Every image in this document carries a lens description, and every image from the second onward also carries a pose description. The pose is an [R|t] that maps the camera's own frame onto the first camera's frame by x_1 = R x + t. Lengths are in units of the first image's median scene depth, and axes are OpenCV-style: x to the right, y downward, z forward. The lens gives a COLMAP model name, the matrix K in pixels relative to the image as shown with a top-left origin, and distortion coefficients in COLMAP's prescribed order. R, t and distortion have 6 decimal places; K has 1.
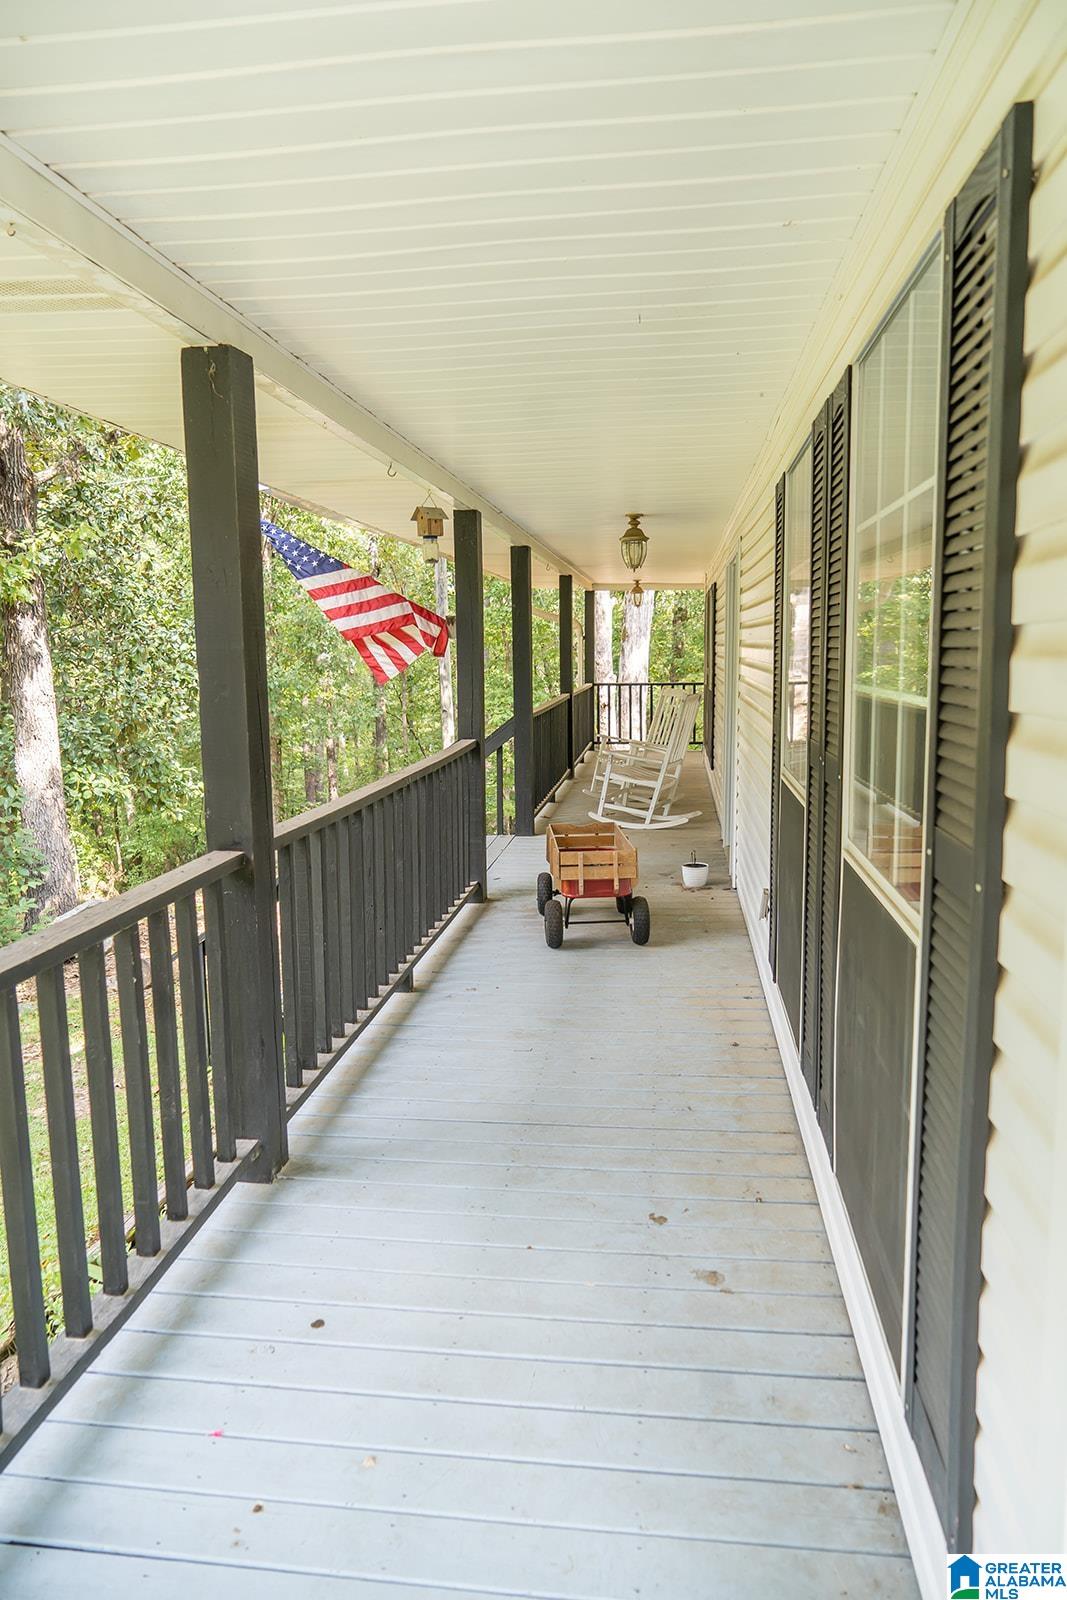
lens RADIAL K [[1062.8, 0, 533.0], [0, 1062.8, 789.4], [0, 0, 1]] dist [-0.044067, 0.025805]
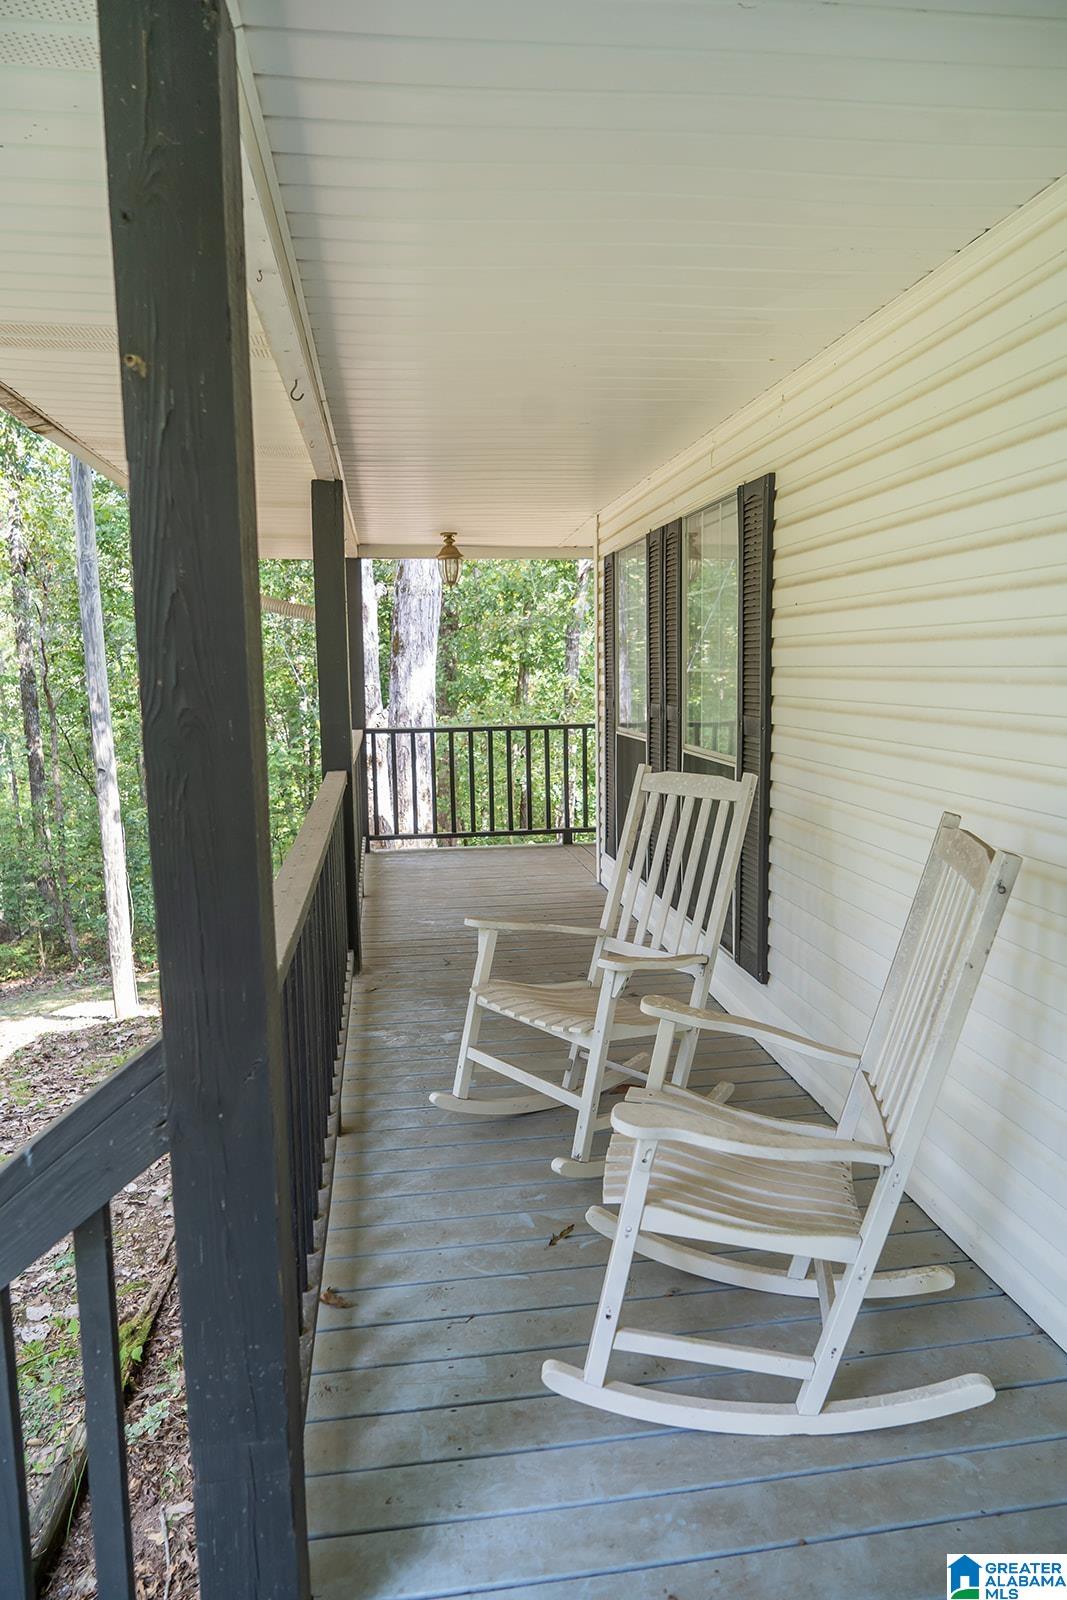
lens RADIAL K [[1062.8, 0, 533.0], [0, 1062.8, 789.4], [0, 0, 1]] dist [-0.044067, 0.025805]
pose [[0.964792, -0.033587, 0.260862, -0.002117], [0.039022, 0.999115, -0.015682, -0.048510], [-0.260105, 0.025309, 0.965249, 0.385185]]
